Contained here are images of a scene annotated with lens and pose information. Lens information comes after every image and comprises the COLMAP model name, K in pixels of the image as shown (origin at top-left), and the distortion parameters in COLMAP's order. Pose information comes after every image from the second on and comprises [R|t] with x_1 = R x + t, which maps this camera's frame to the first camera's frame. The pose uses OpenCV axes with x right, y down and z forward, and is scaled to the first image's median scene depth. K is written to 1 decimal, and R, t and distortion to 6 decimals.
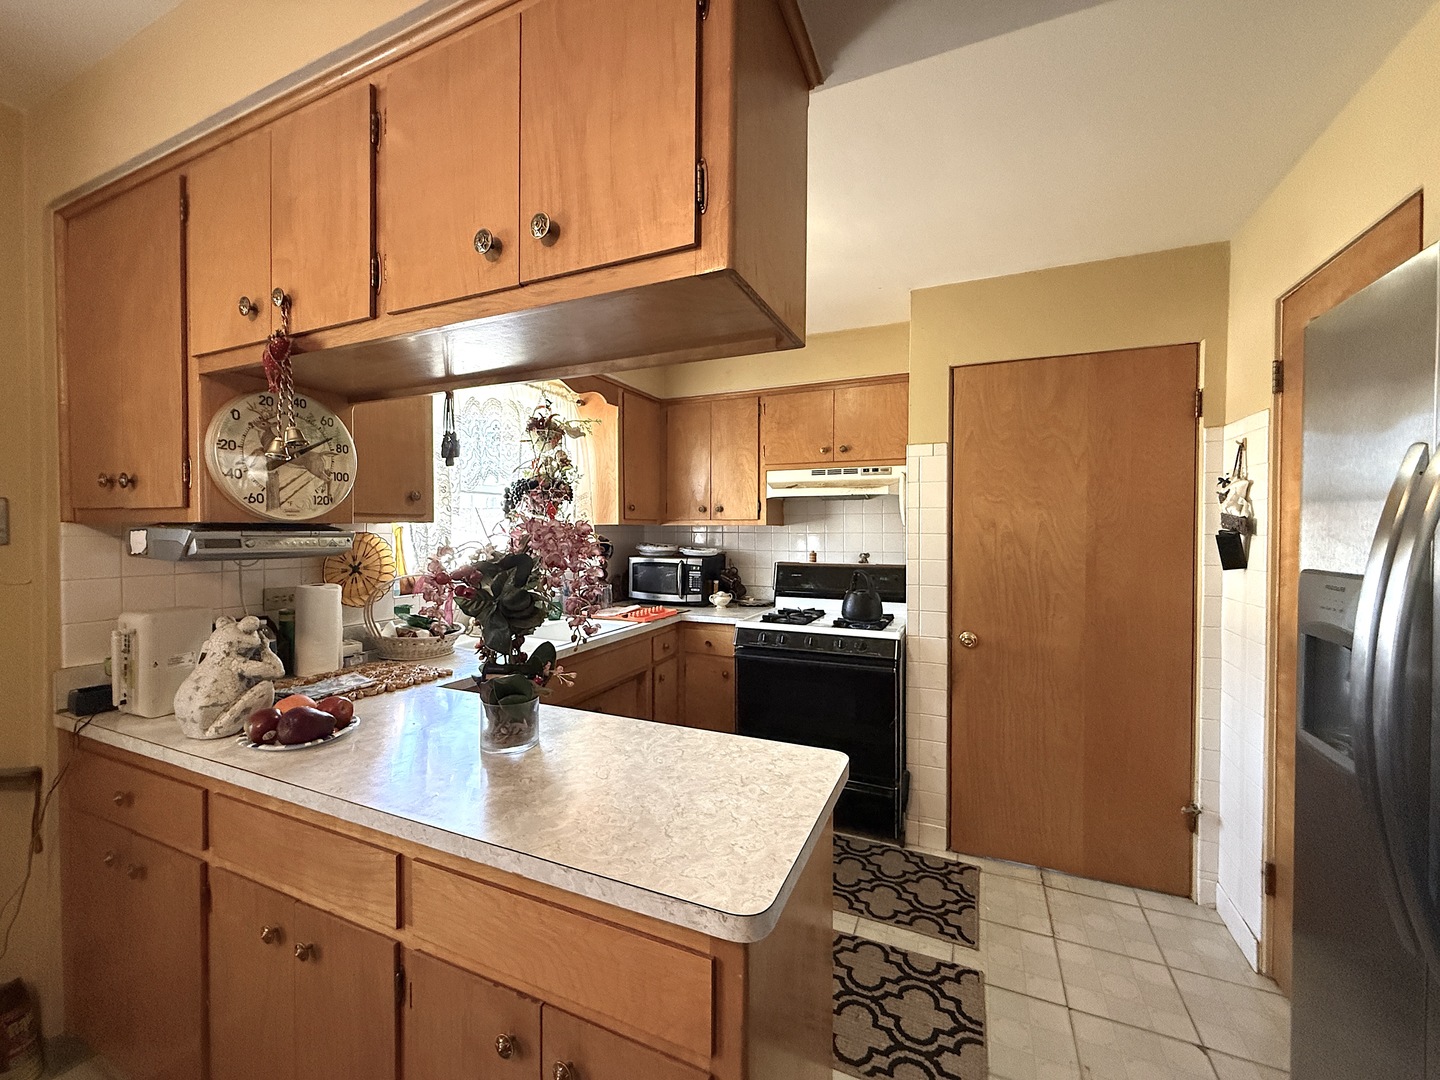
lens RADIAL K [[576.0, 0, 721.4], [0, 576.0, 535.7], [0, 0, 1]] dist [-0.002281, -0.000574]
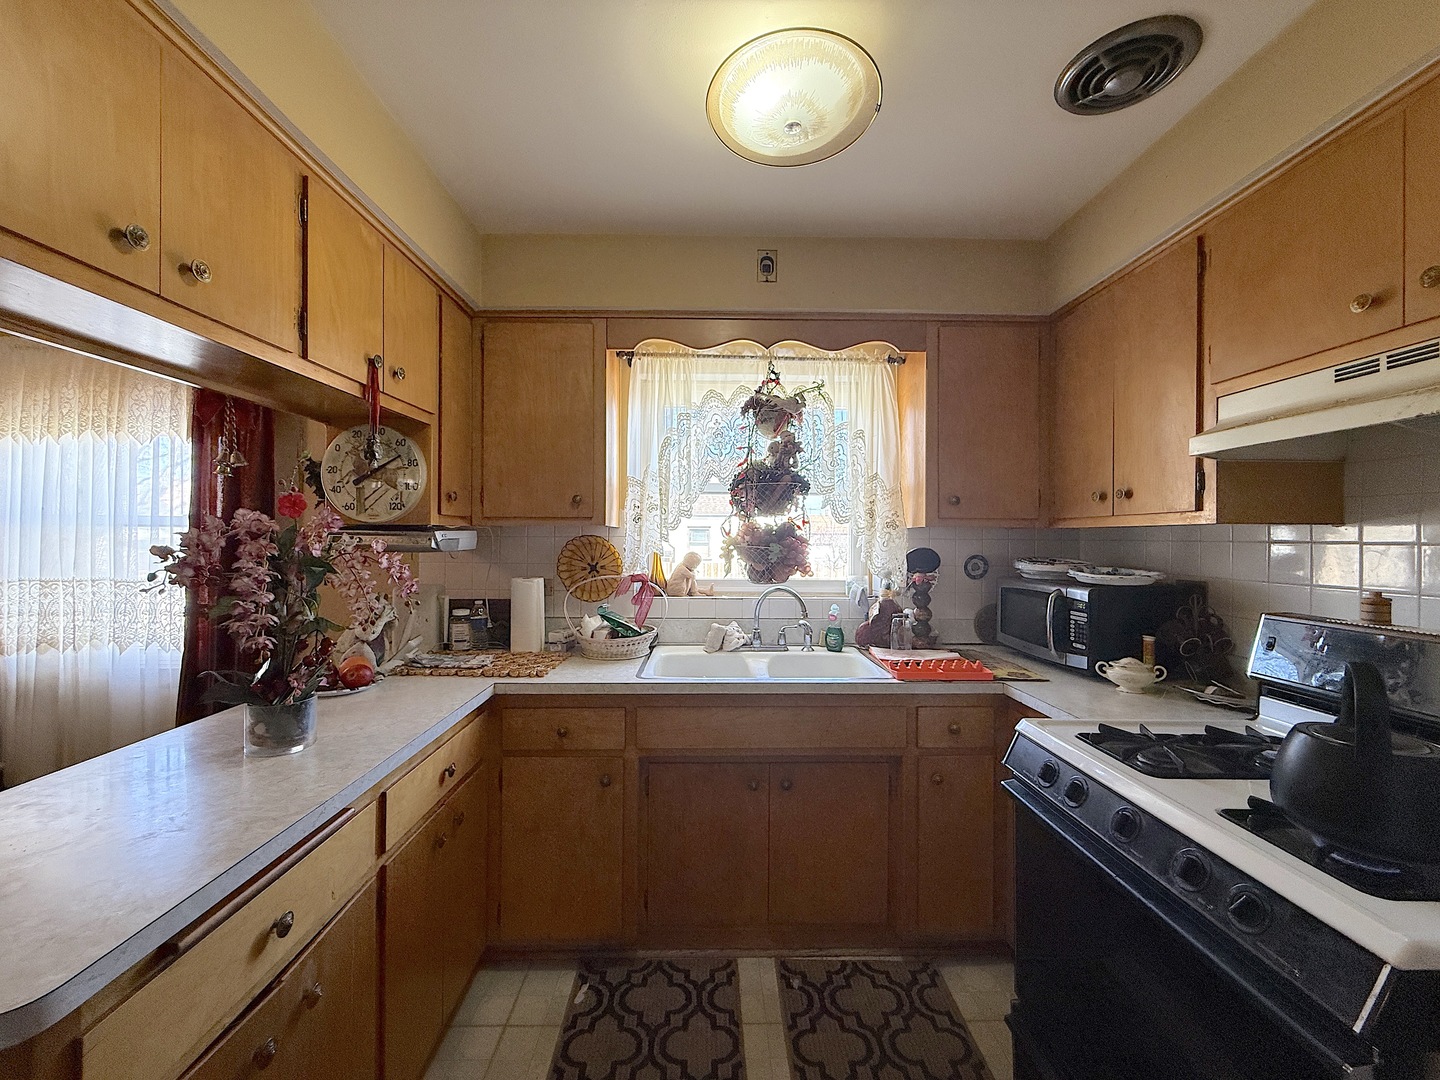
lens RADIAL K [[576.0, 0, 717.8], [0, 576.0, 538.8], [0, 0, 1]] dist [-0.002281, -0.000574]
pose [[0.414582, 0.001650, -0.910011, 0.321029], [-0.016431, 0.999849, -0.005673, 0.002123], [0.909864, 0.017304, 0.414546, 0.491921]]
